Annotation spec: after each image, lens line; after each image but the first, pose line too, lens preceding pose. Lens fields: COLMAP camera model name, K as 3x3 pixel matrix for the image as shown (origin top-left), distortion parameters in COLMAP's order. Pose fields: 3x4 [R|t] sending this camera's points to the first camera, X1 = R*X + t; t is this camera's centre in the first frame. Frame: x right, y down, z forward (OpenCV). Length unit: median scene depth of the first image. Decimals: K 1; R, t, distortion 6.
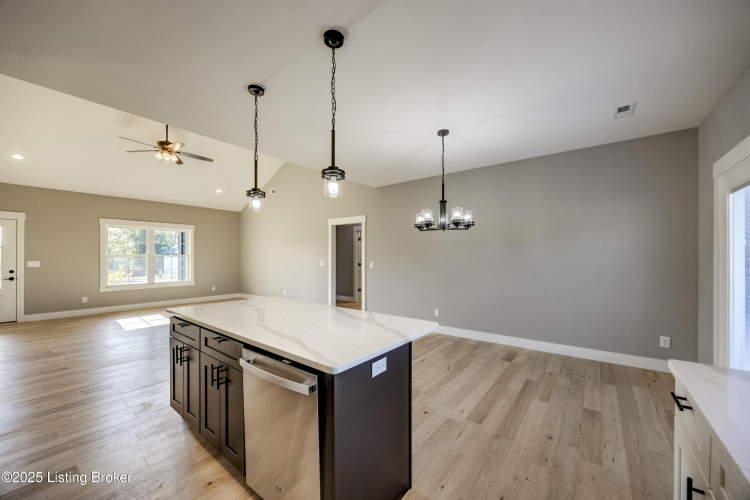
lens RADIAL K [[285.8, 0, 379.4], [0, 285.8, 254.6], [0, 0, 1]] dist [-0.006636, 0.000119]
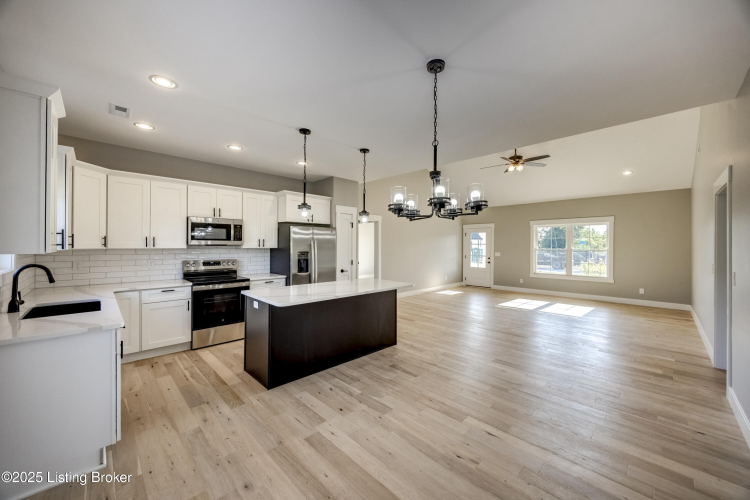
lens RADIAL K [[285.8, 0, 373.4], [0, 285.8, 247.2], [0, 0, 1]] dist [-0.006636, 0.000119]
pose [[-0.143772, 0.003856, -0.989603, 0.494691], [-0.001281, 0.999991, 0.004083, -0.012497], [0.989610, 0.001854, -0.143766, 0.542047]]
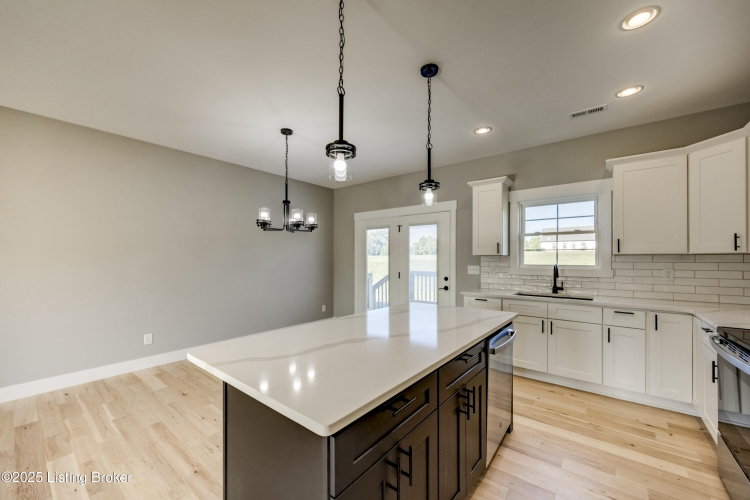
lens RADIAL K [[285.8, 0, 374.9], [0, 285.8, 262.0], [0, 0, 1]] dist [-0.006636, 0.000119]
pose [[0.007105, -0.013480, 0.999884, -0.423531], [-0.005164, 0.999895, 0.013517, 0.002443], [-0.999961, -0.005259, 0.007034, 0.389574]]
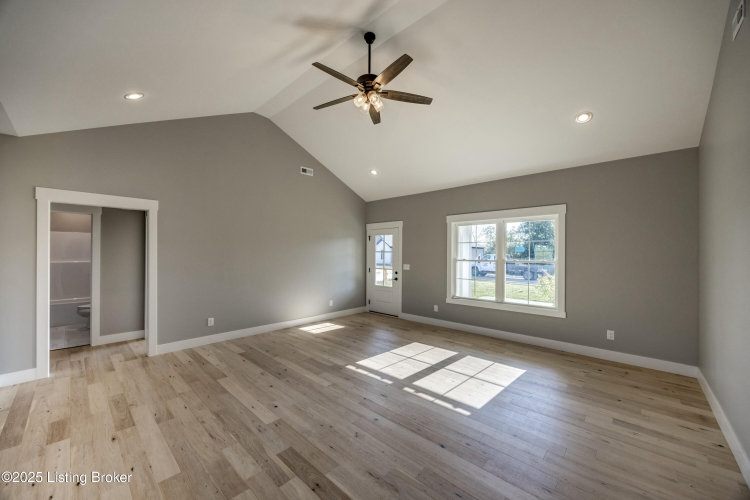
lens RADIAL K [[285.8, 0, 375.3], [0, 285.8, 251.7], [0, 0, 1]] dist [-0.006636, 0.000119]
pose [[-0.098789, -0.008727, -0.995070, -0.130893], [-0.001362, 0.999962, -0.008634, -0.015209], [0.995107, 0.000502, -0.098797, 1.004337]]
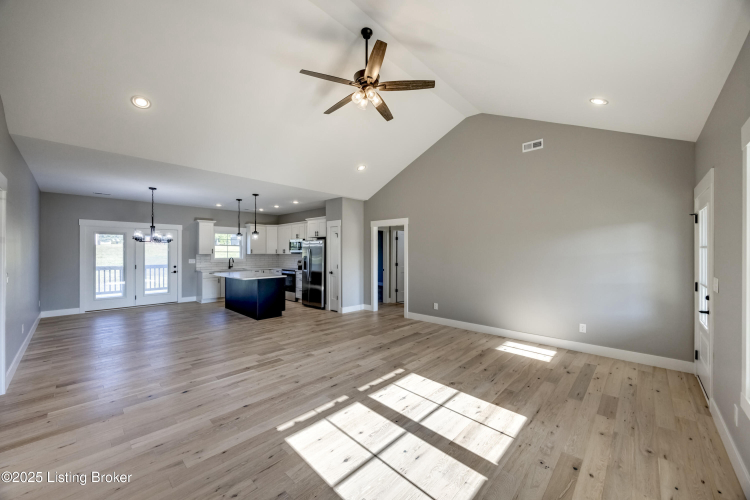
lens RADIAL K [[285.8, 0, 372.6], [0, 285.8, 252.4], [0, 0, 1]] dist [-0.006636, 0.000119]
pose [[-0.993839, -0.001417, 0.110822, -0.776243], [-0.001761, 0.999994, -0.003001, -0.011211], [-0.110817, -0.003178, -0.993836, 1.497120]]
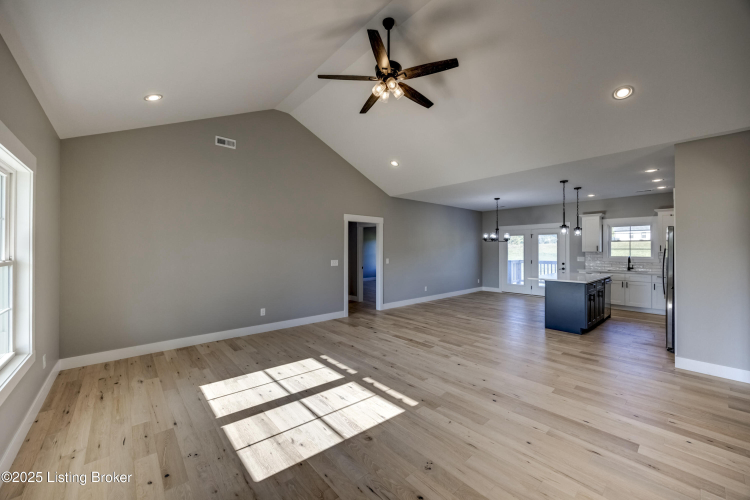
lens RADIAL K [[285.8, 0, 375.5], [0, 285.8, 248.4], [0, 0, 1]] dist [-0.006636, 0.000119]
pose [[0.193055, 0.001977, 0.981186, -1.240501], [-0.003121, 0.999994, -0.001401, -0.015250], [-0.981183, -0.002792, 0.193060, 0.853129]]
